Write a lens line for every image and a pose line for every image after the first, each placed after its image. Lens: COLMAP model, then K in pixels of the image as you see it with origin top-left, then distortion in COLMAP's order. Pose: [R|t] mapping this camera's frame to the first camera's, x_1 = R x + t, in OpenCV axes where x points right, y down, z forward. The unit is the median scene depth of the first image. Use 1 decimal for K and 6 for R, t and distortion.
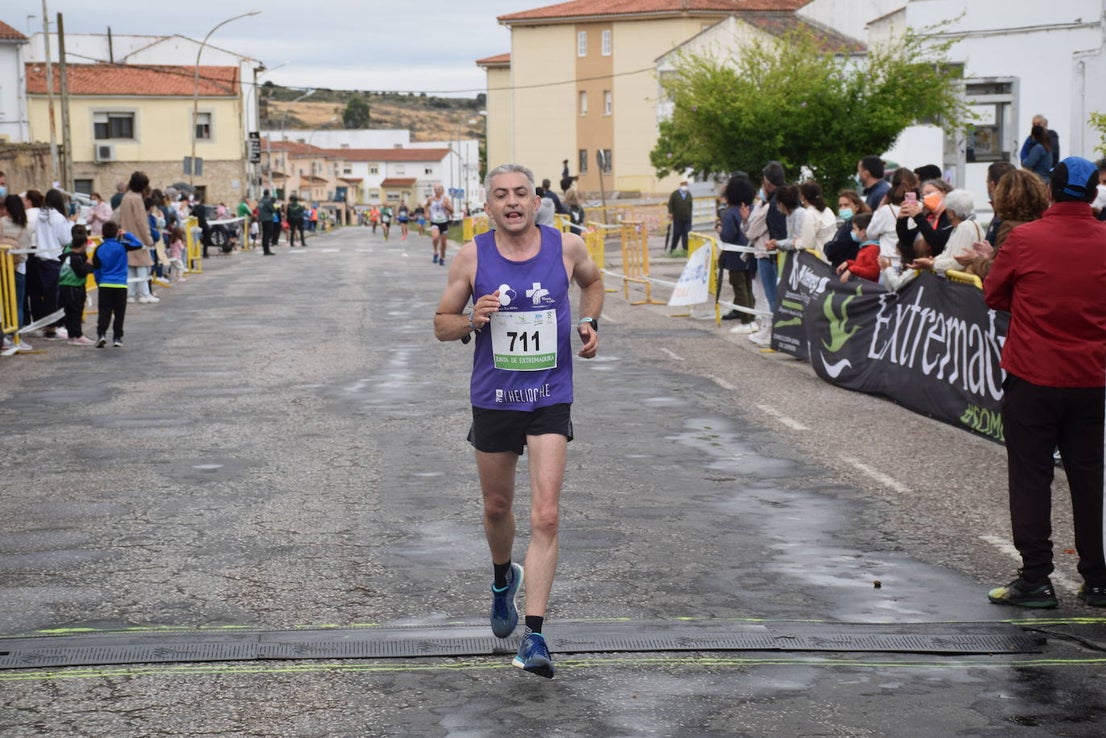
lens RADIAL K [[2664.0, 0, 540.7], [0, 2664.0, 373.2], [0, 0, 1]] dist [0.627426, 1.030859]
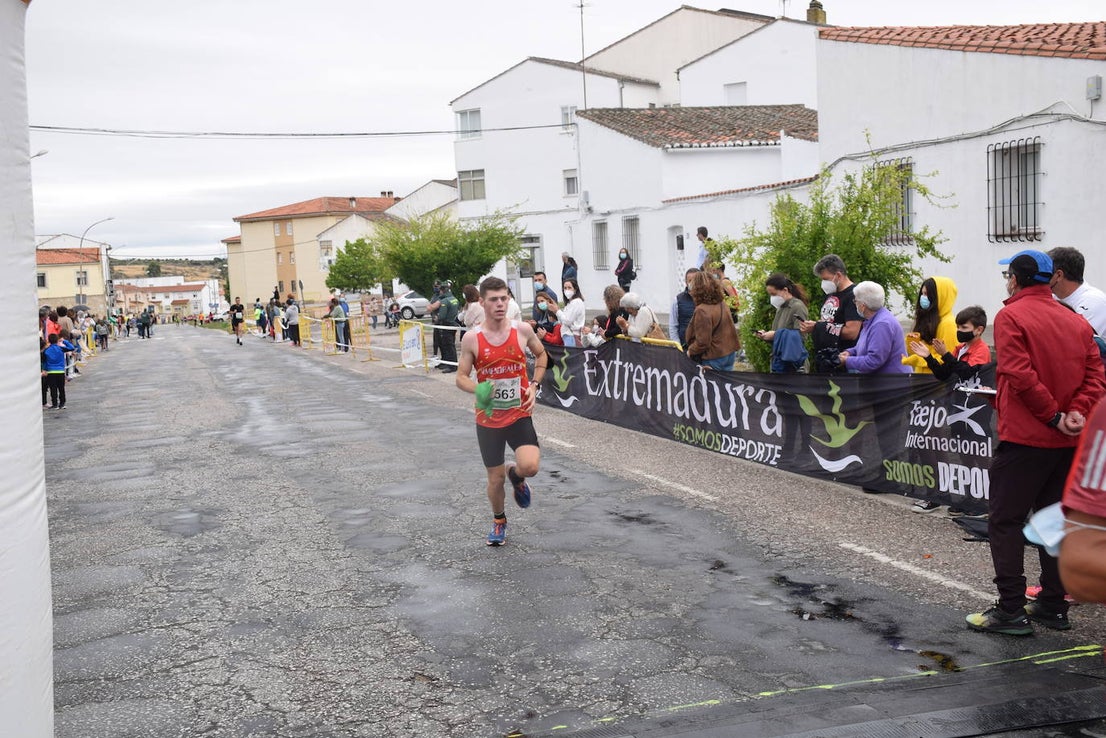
lens RADIAL K [[1245.2, 0, 546.7], [0, 1245.2, 368.9], [0, 0, 1]] dist [-0.000585, 0.278518]
pose [[0.971246, -0.060700, 0.230212, -0.032423], [0.062858, 0.998020, -0.002046, -0.009603], [-0.229632, 0.016458, 0.973138, 0.130660]]
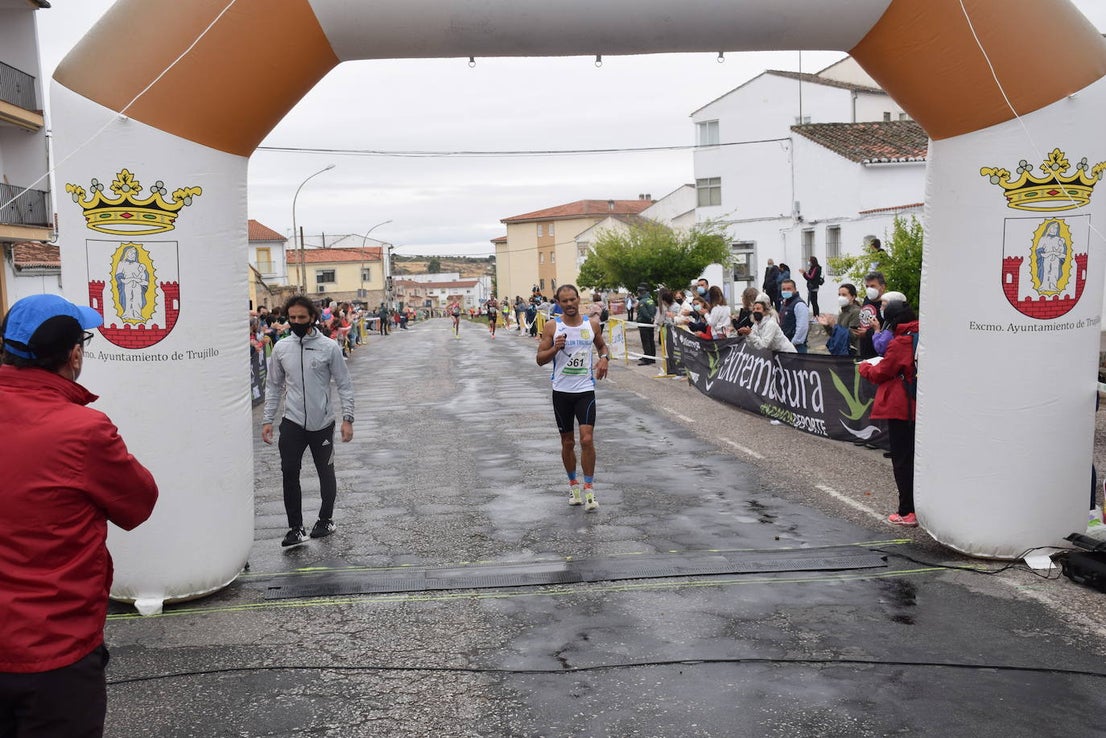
lens RADIAL K [[1229.3, 0, 547.3], [0, 1229.3, 374.2], [0, 0, 1]] dist [-0.007862, 0.278559]
pose [[0.999300, -0.031107, 0.020757, -0.009289], [0.031242, 0.999493, -0.006207, -0.004381], [-0.020553, 0.006852, 0.999765, 0.053938]]
